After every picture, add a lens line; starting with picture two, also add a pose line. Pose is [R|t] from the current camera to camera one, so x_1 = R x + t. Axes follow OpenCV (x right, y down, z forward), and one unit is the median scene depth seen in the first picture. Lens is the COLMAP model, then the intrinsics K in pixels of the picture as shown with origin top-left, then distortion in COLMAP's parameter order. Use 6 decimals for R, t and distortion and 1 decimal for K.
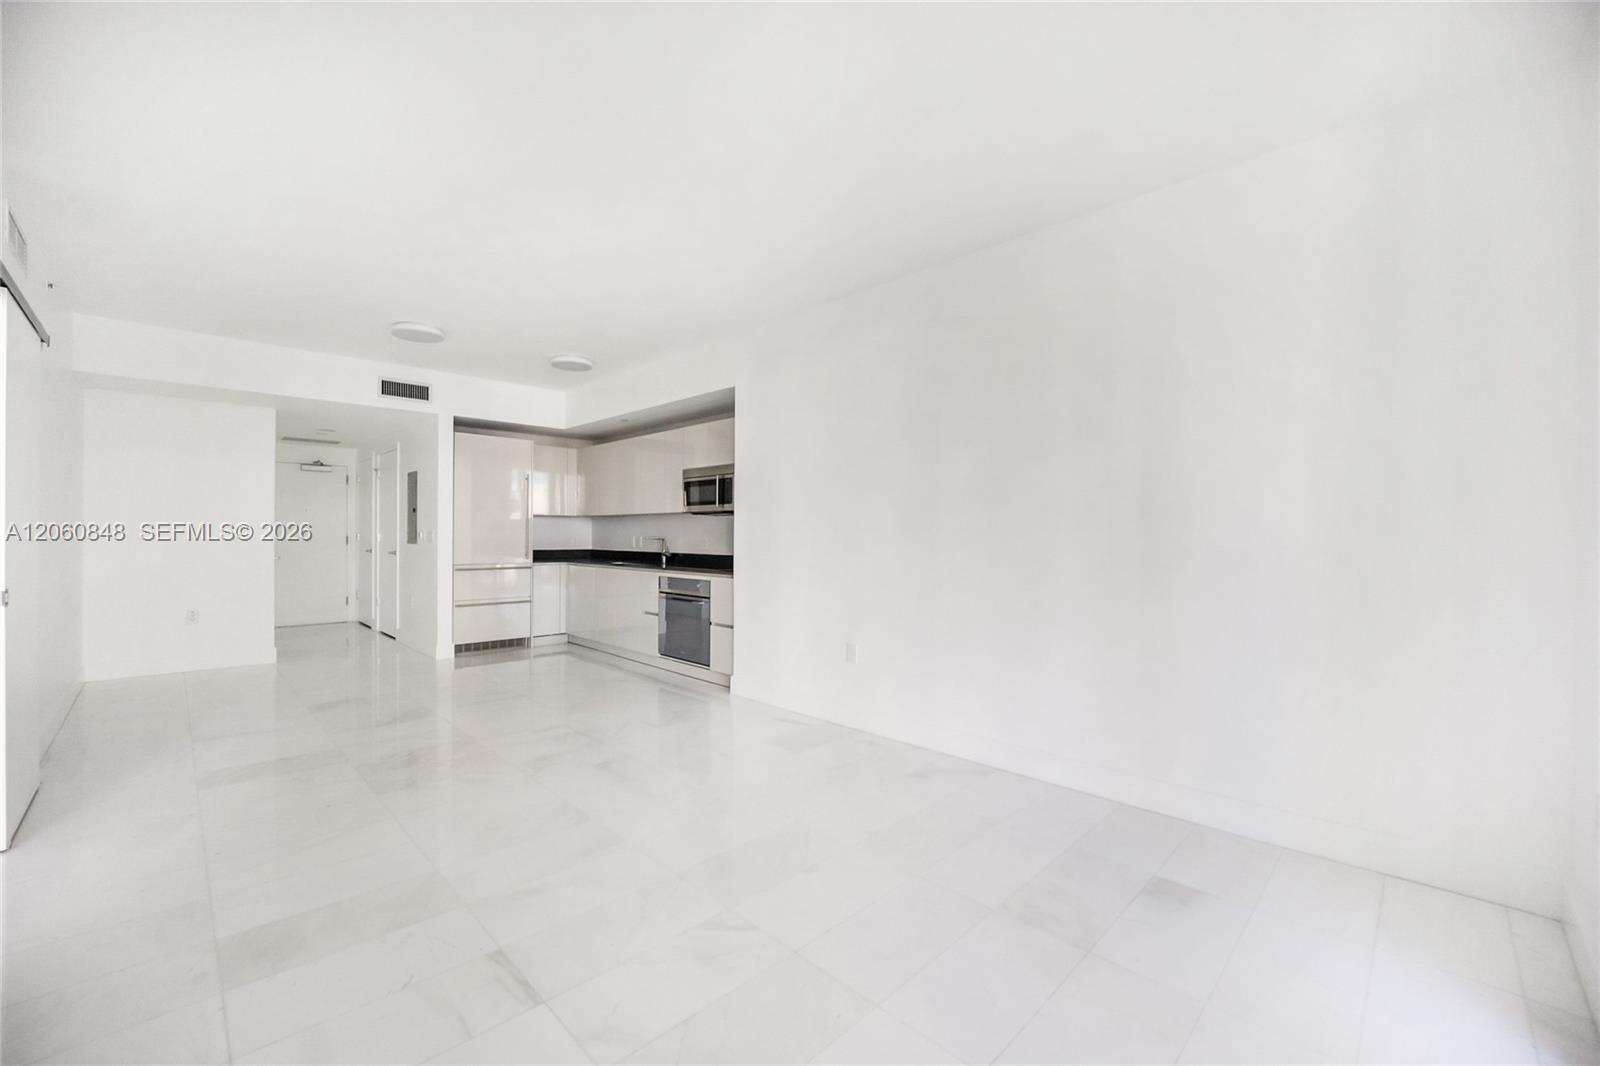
lens RADIAL K [[652.2, 0, 825.3], [0, 652.2, 534.9], [0, 0, 1]] dist [-0.030825, 0.004431]
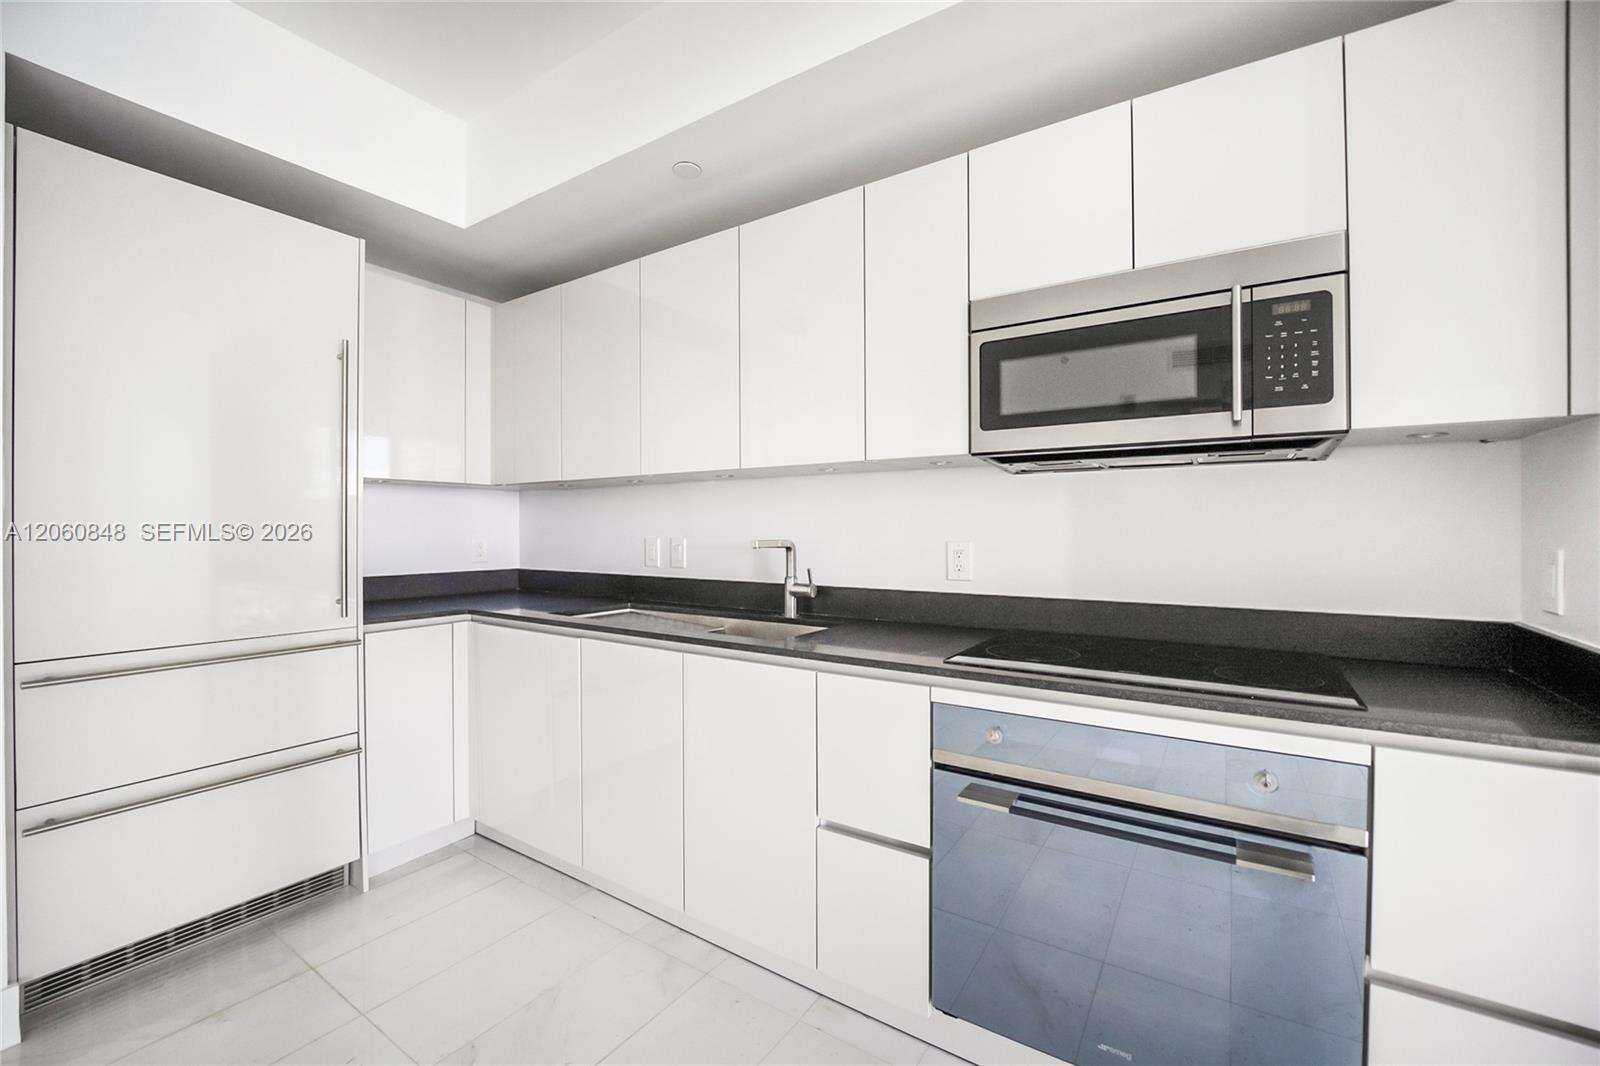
lens RADIAL K [[664.8, 0, 800.0], [0, 664.8, 533.0], [0, 0, 1]] dist [-0.031466, 0.005148]
pose [[0.983939, -0.004497, 0.178449, -0.304790], [0.002838, 0.999950, 0.009554, -0.003638], [-0.178483, -0.008894, 0.983903, 0.660653]]
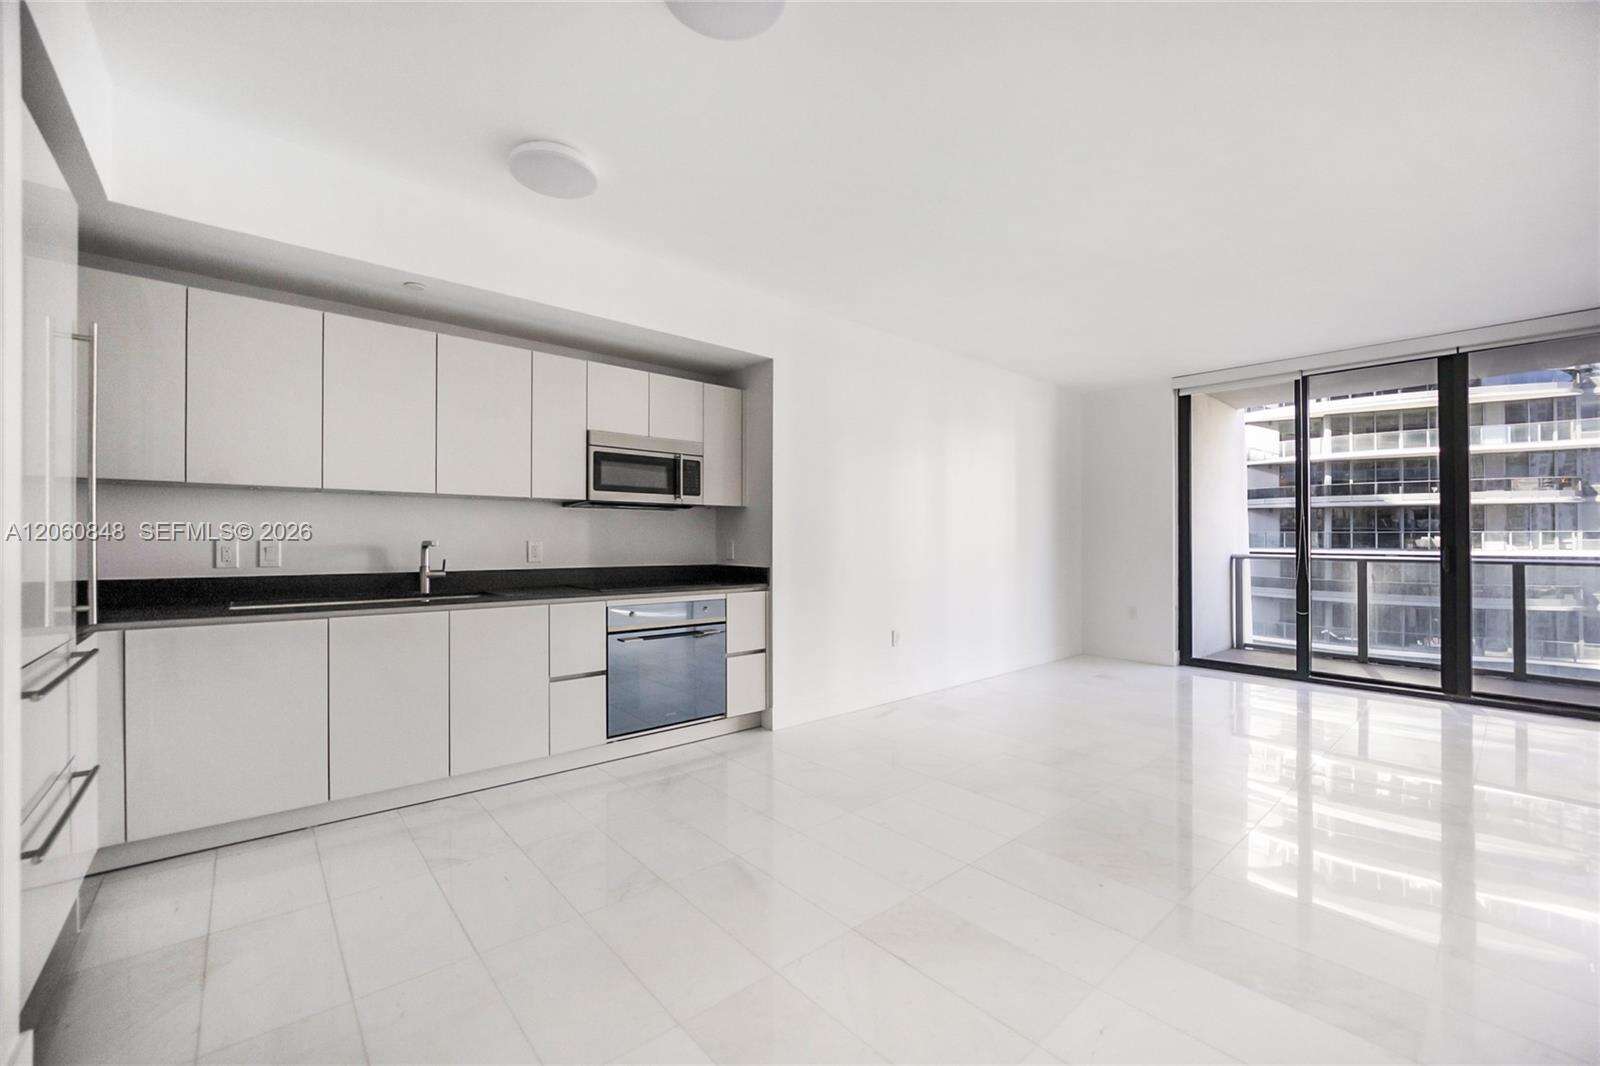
lens RADIAL K [[652.2, 0, 825.3], [0, 652.2, 534.9], [0, 0, 1]] dist [-0.030825, 0.004431]
pose [[0.072702, 0.008782, 0.997315, -0.723854], [-0.004860, 0.999952, -0.008451, 0.001699], [-0.997342, -0.004232, 0.072742, 0.658983]]
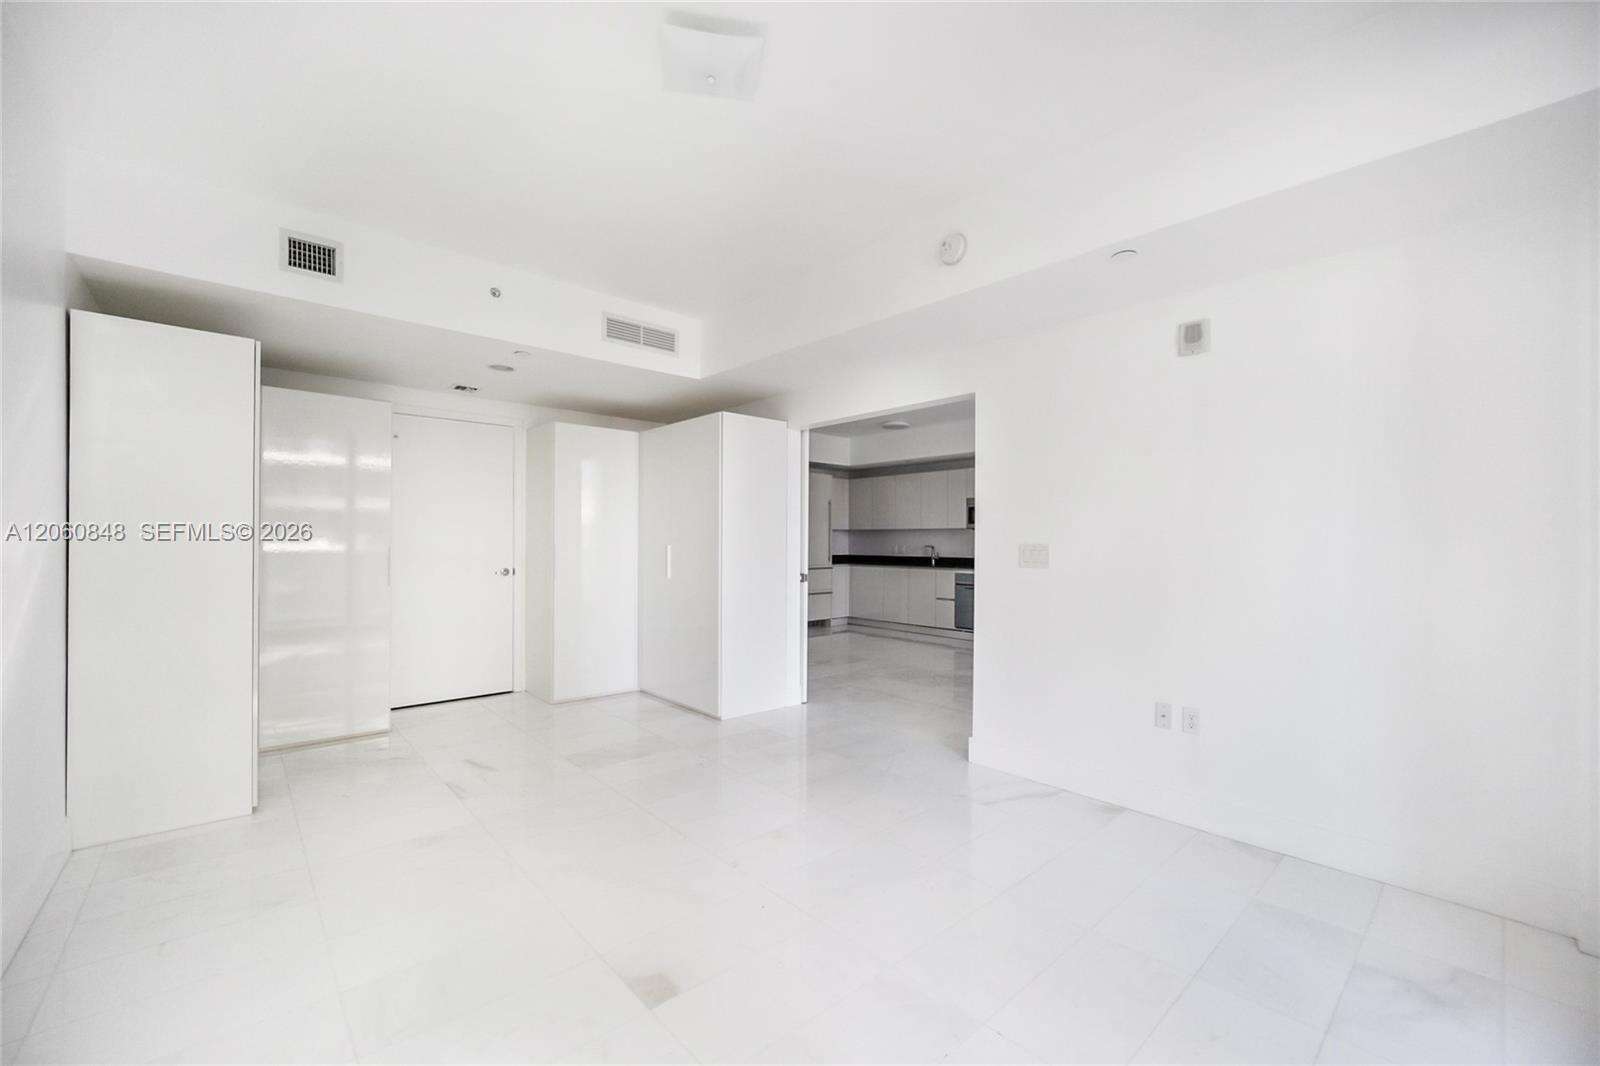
lens RADIAL K [[664.8, 0, 800.0], [0, 664.8, 533.0], [0, 0, 1]] dist [-0.031466, 0.005148]
pose [[0.997697, -0.001799, -0.067803, -0.433430], [0.000814, 0.999894, -0.014545, -0.003398], [0.067822, 0.014457, 0.997593, -0.419359]]
